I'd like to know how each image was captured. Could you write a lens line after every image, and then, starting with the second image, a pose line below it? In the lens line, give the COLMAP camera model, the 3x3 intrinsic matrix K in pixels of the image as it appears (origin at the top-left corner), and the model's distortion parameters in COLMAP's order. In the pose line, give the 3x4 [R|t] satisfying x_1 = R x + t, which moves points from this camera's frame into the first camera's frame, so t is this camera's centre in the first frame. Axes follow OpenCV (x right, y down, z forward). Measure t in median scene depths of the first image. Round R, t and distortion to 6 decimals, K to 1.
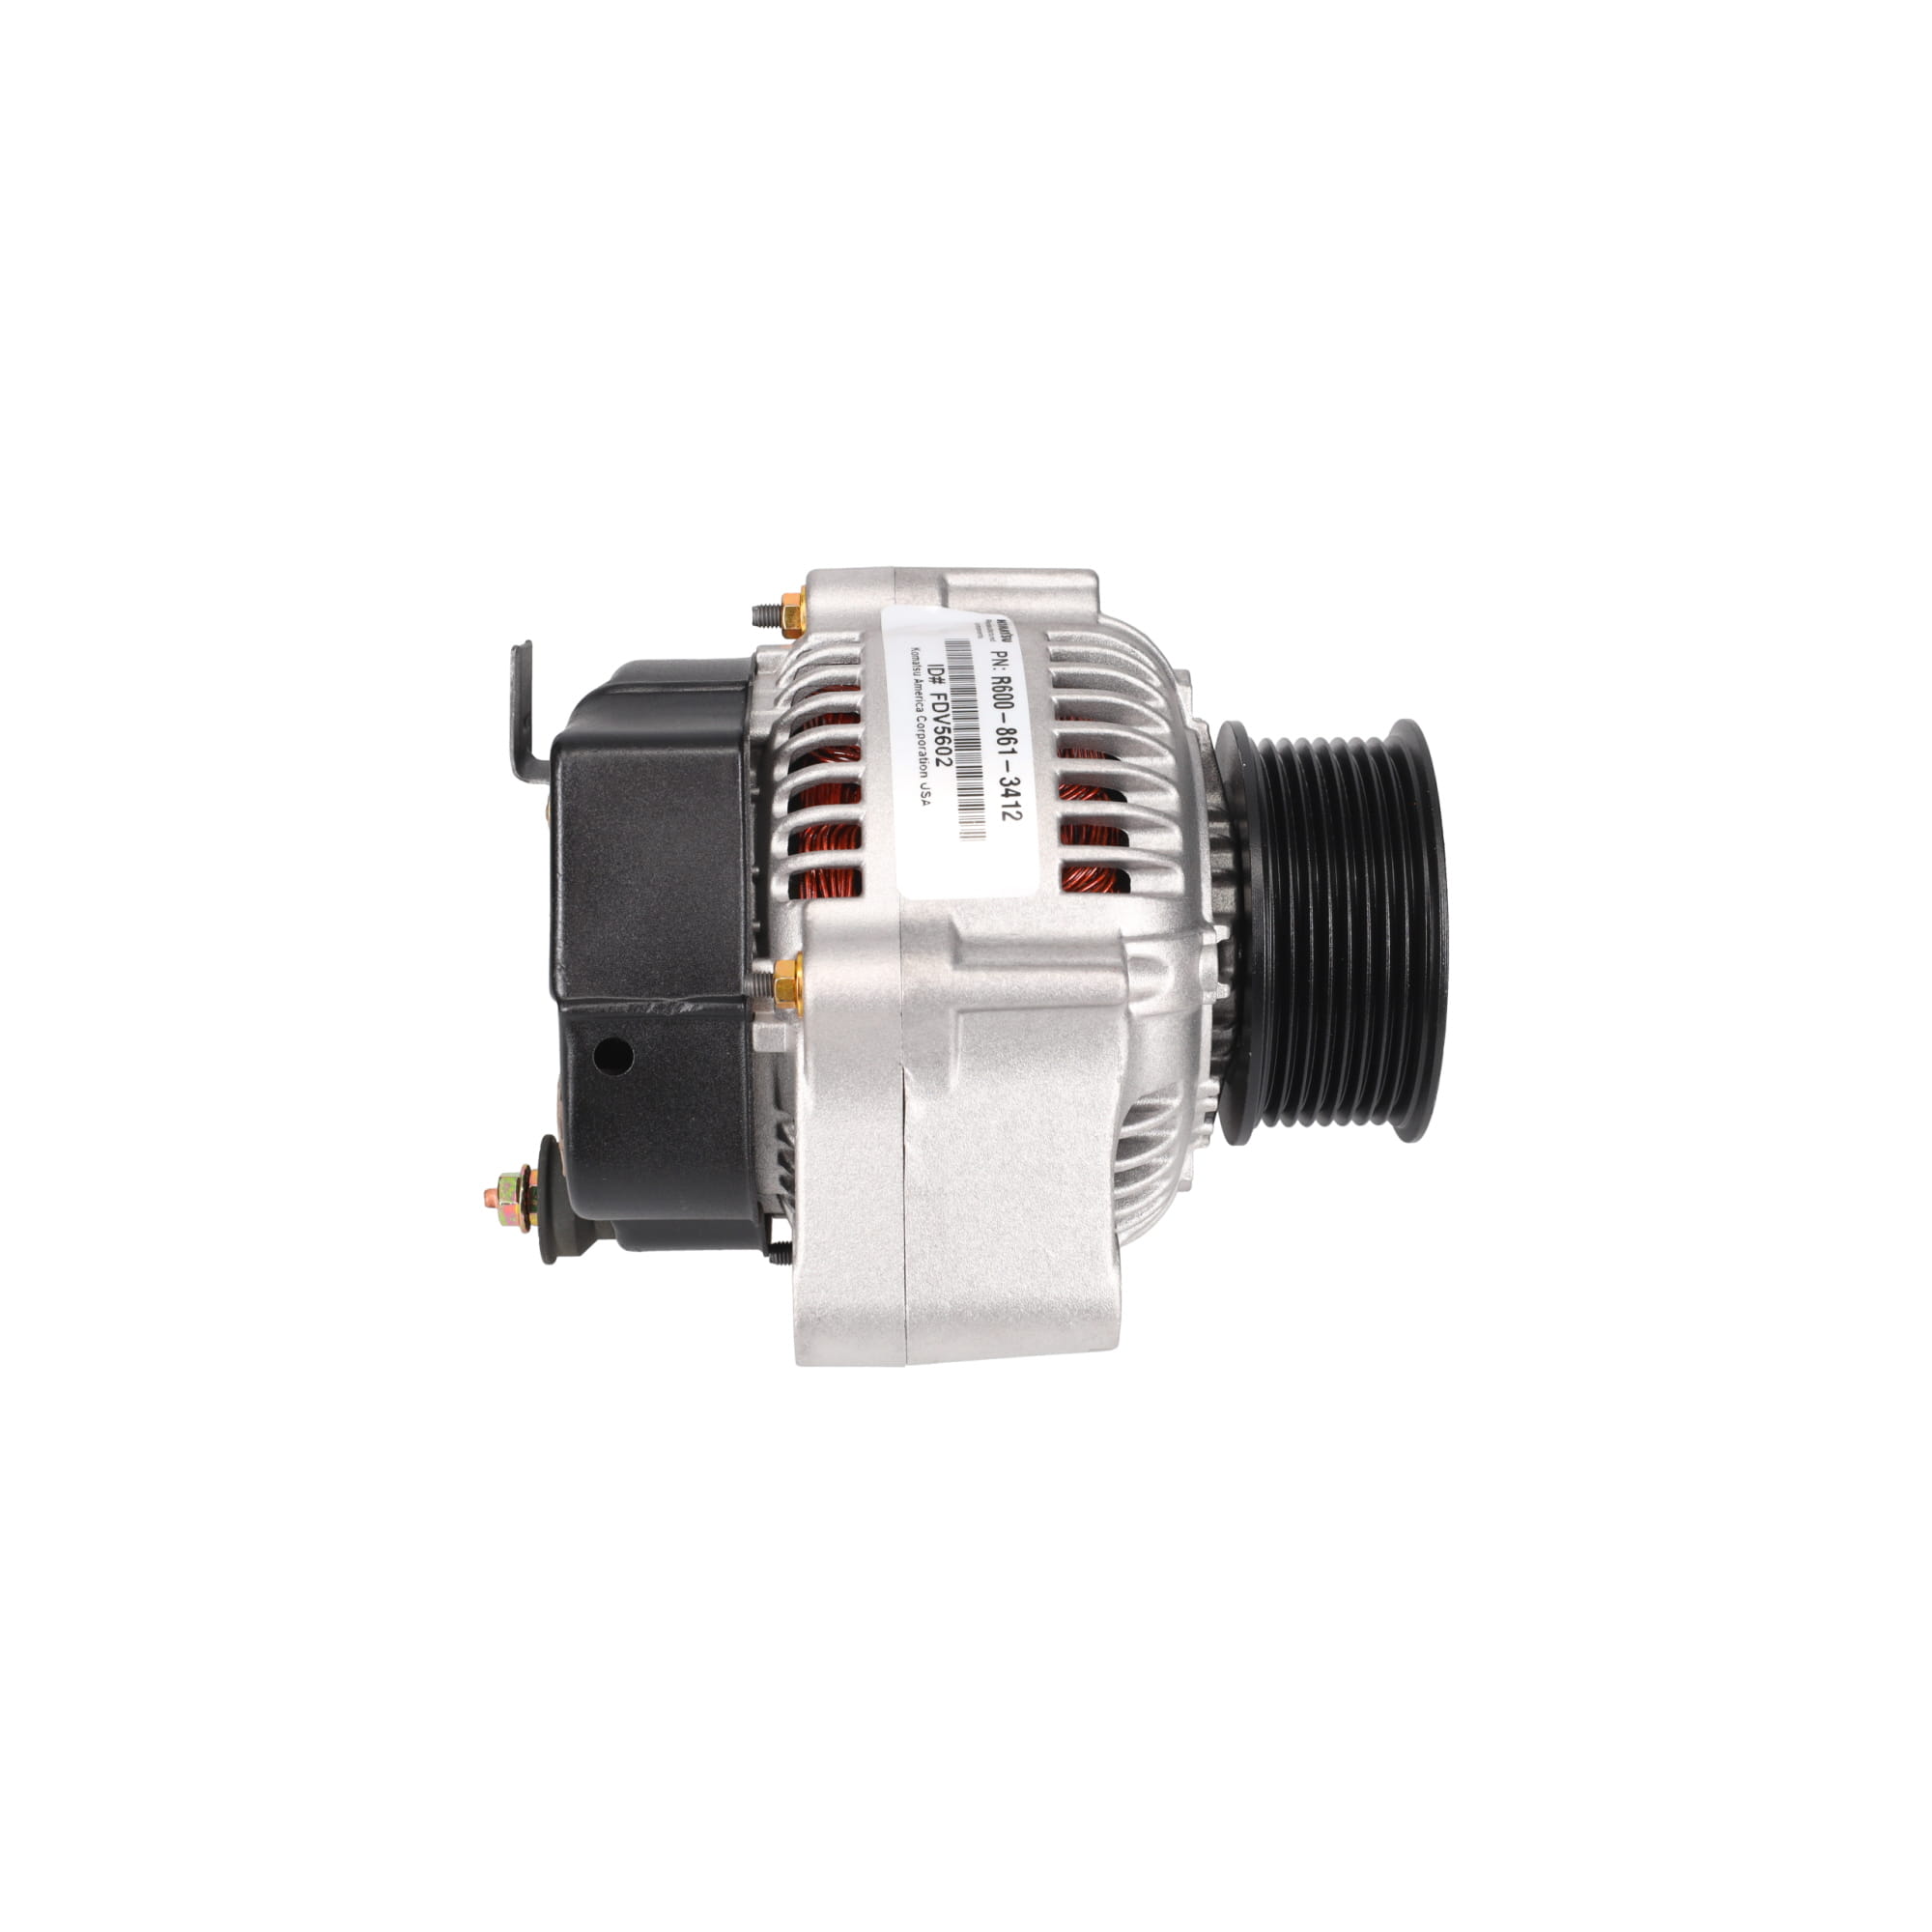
lens RADIAL K [[2843.2, 0, 966.0], [0, 2843.2, 966.0], [0, 0, 1]] dist [0.017914, 0.009102]
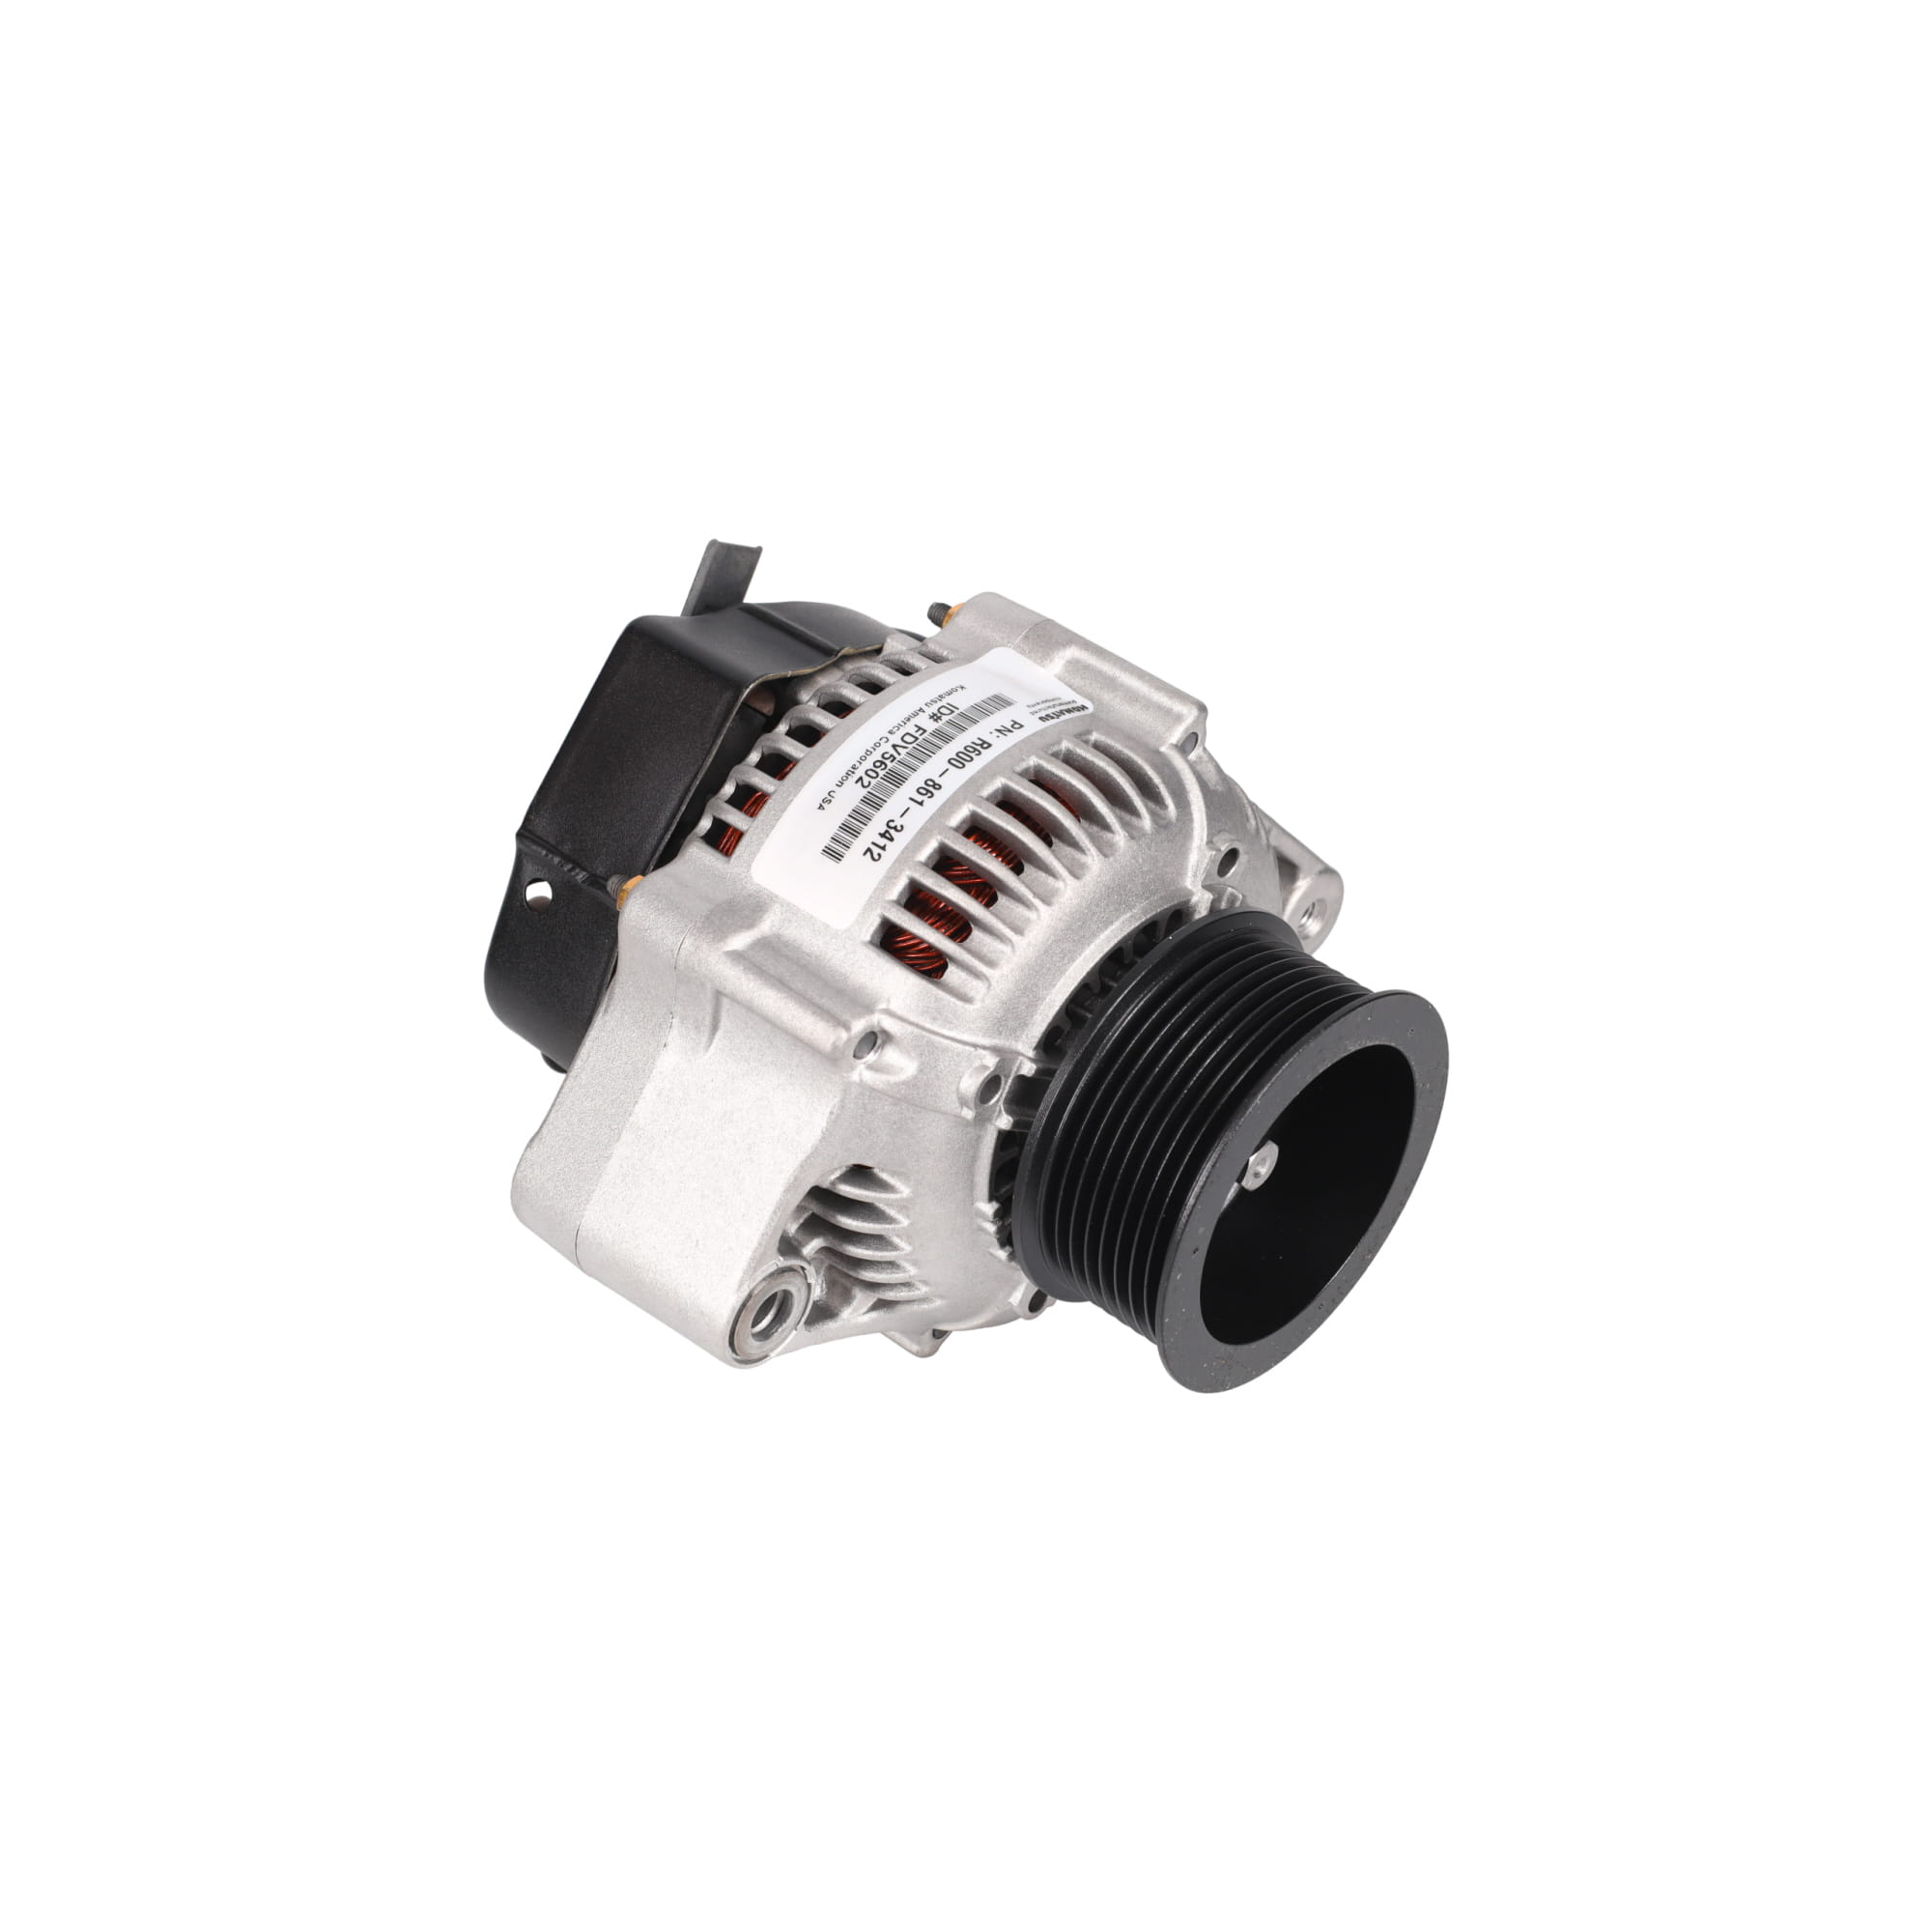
lens RADIAL K [[2843.2, 0, 966.0], [0, 2843.2, 966.0], [0, 0, 1]] dist [0.017914, 0.009102]
pose [[0.709173, 0.455600, -0.538055, 0.597679], [-0.455673, 0.878535, 0.143311, -0.176572], [0.537993, 0.143545, 0.830638, 0.176297]]
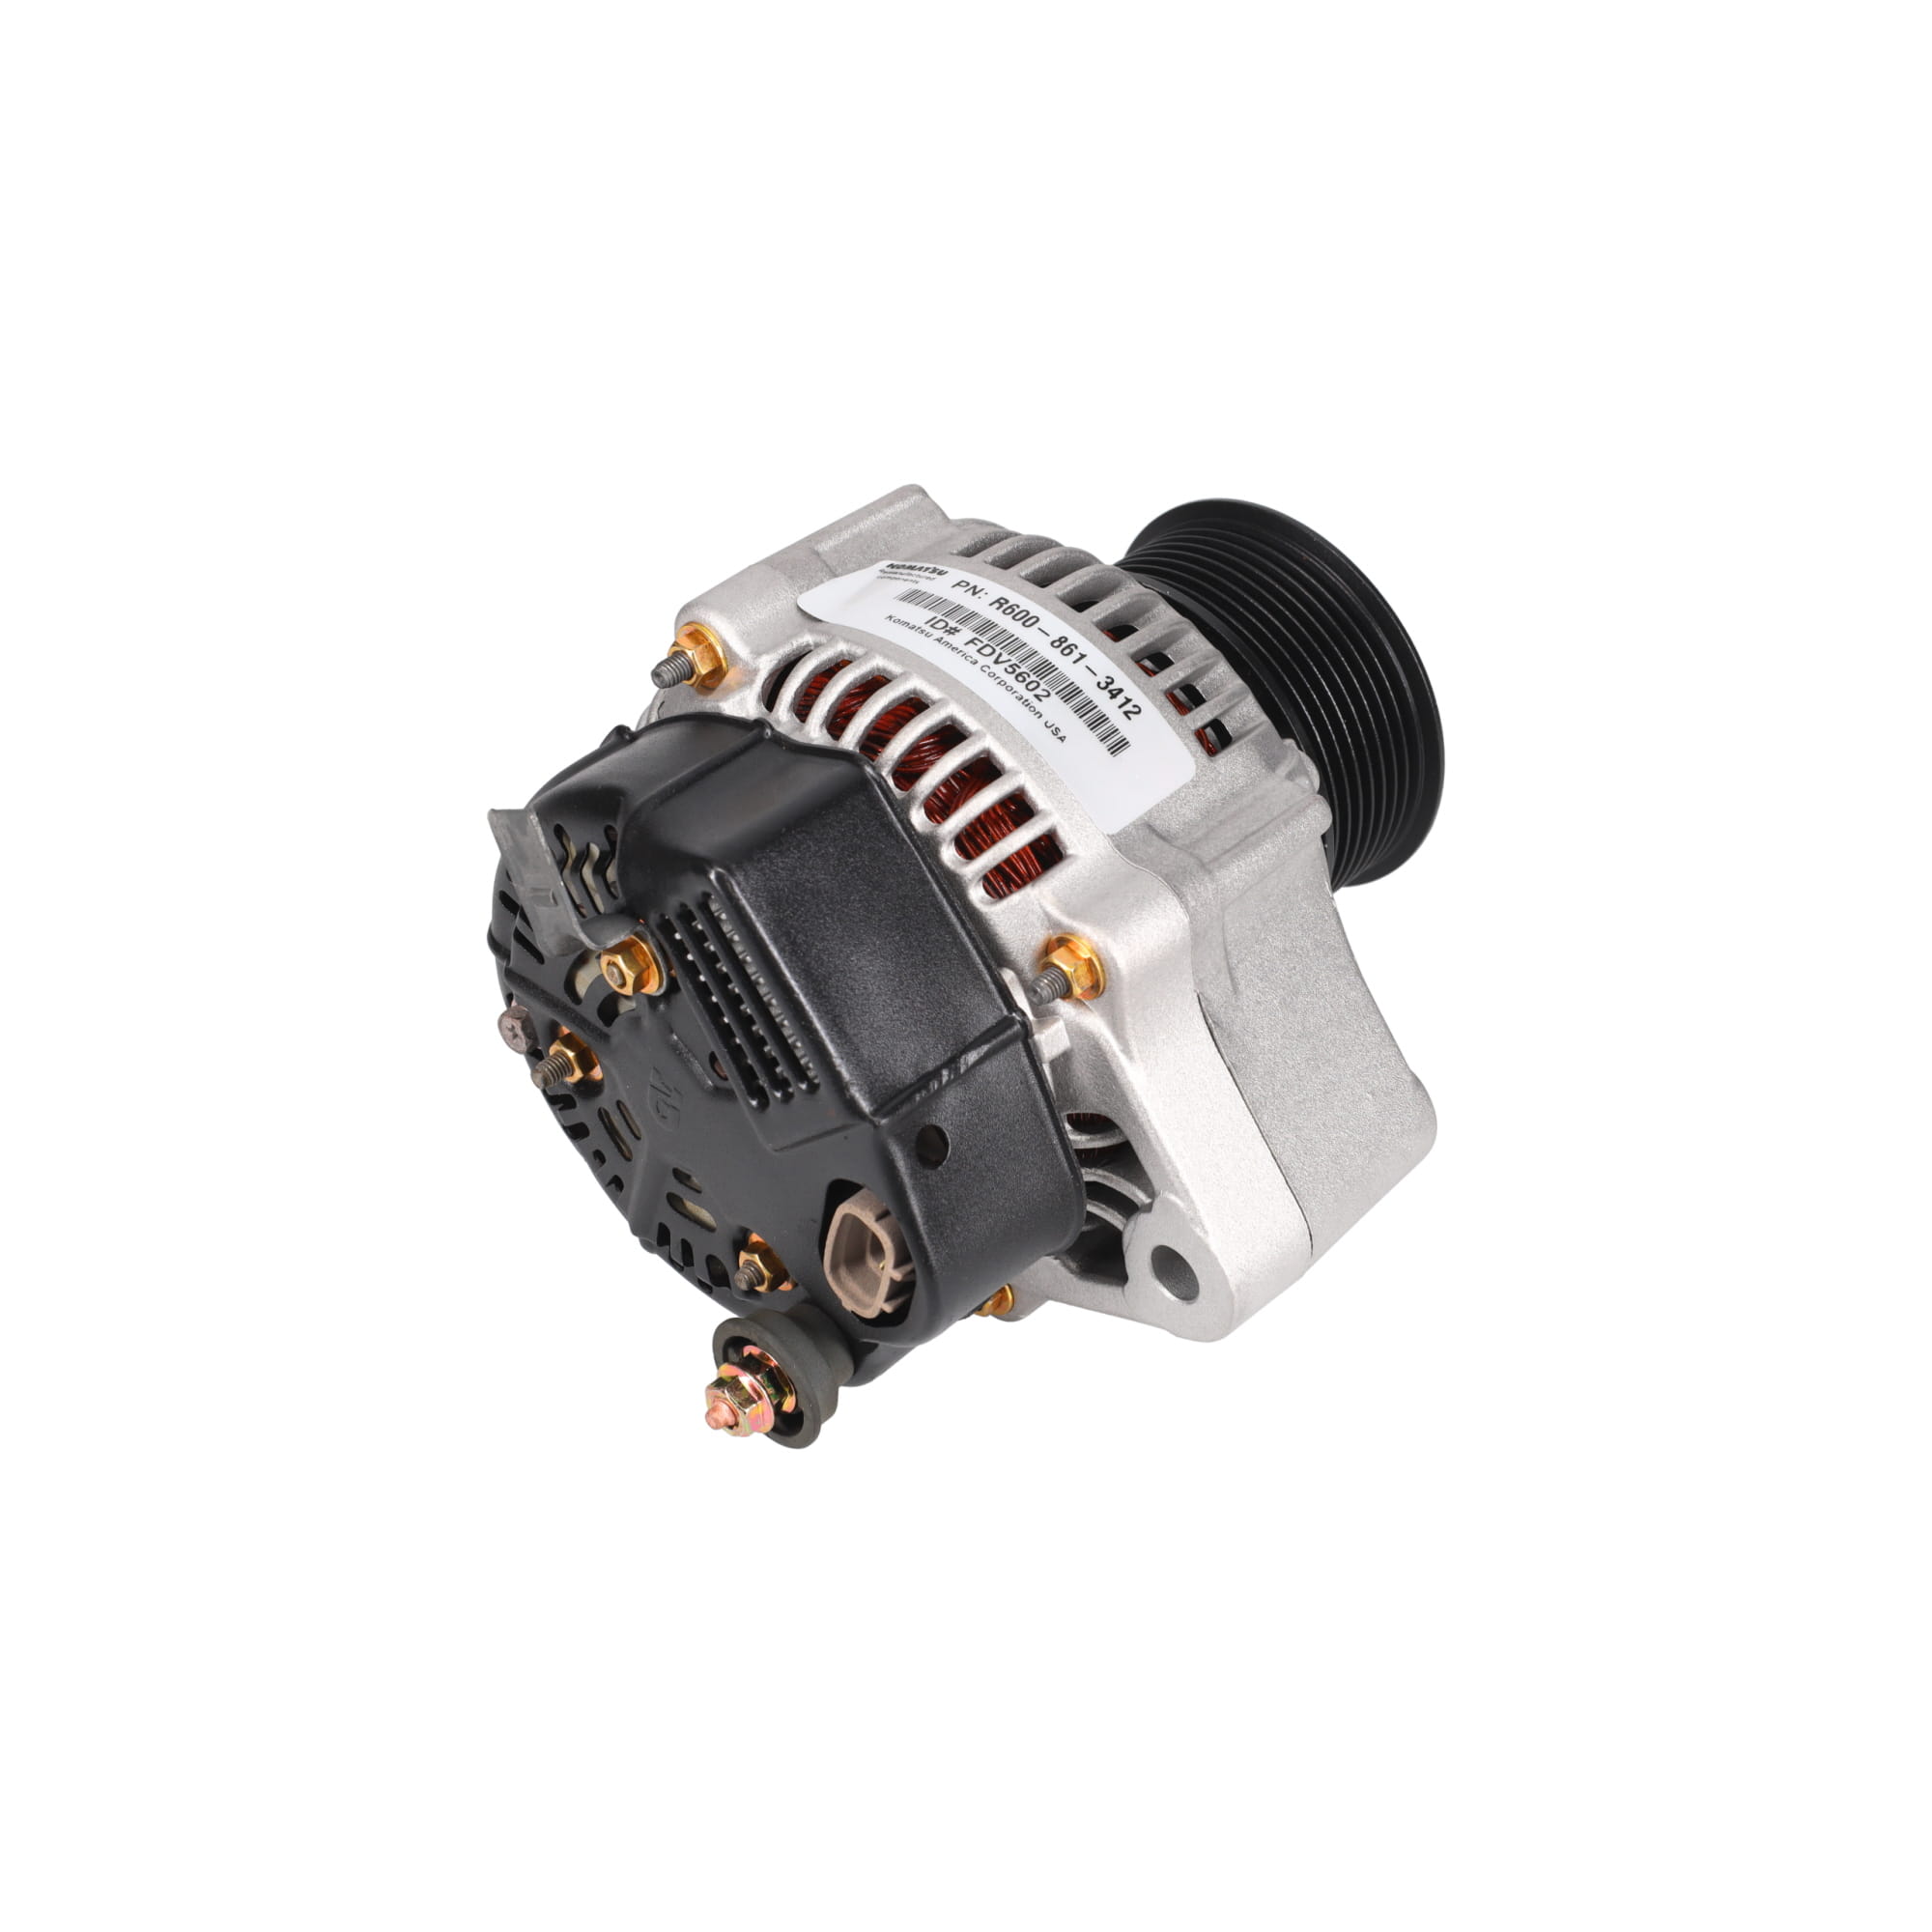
lens RADIAL K [[2843.2, 0, 966.0], [0, 2843.2, 966.0], [0, 0, 1]] dist [0.017914, 0.009102]
pose [[0.712114, -0.468062, 0.523271, -0.550767], [0.461600, 0.873731, 0.153359, -0.147688], [-0.528980, 0.132333, 0.838253, 0.244219]]
